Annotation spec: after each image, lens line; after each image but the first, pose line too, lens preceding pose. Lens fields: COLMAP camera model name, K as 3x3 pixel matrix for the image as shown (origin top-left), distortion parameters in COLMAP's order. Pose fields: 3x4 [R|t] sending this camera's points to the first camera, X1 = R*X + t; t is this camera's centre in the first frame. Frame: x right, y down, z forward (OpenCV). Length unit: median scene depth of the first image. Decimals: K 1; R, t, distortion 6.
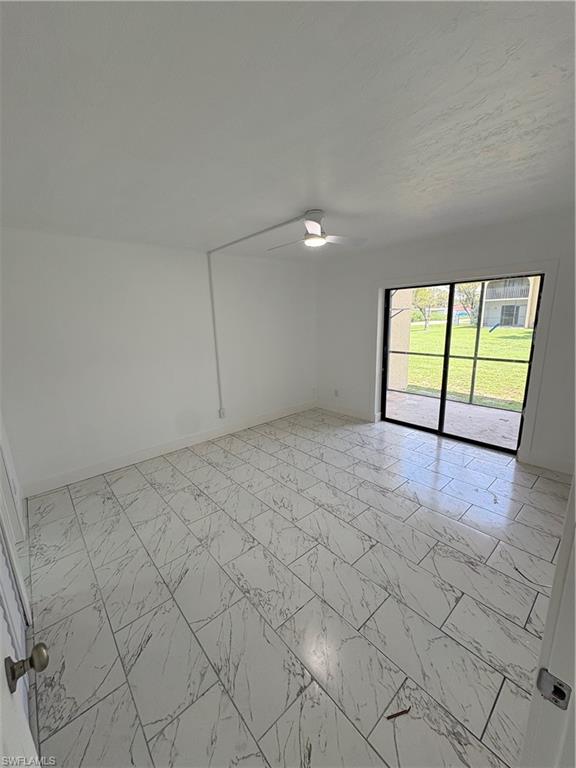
lens RADIAL K [[307.4, 0, 290.7], [0, 307.4, 382.1], [0, 0, 1]] dist [0.001936, -0.000105]
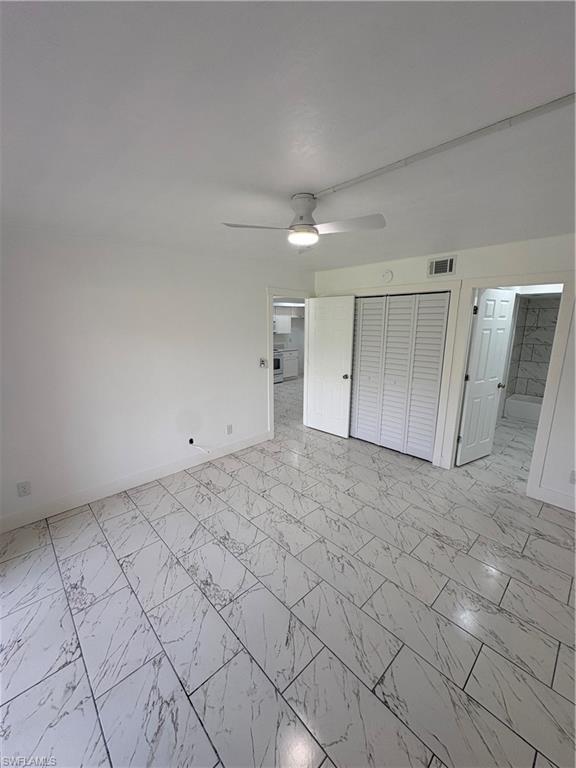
lens RADIAL K [[307.4, 0, 293.1], [0, 307.4, 388.1], [0, 0, 1]] dist [0.001936, -0.000105]
pose [[-0.998406, 0.041475, -0.038286, 0.147919], [0.021590, 0.907321, 0.419885, -0.457219], [0.052152, 0.418389, -0.906769, 1.908739]]
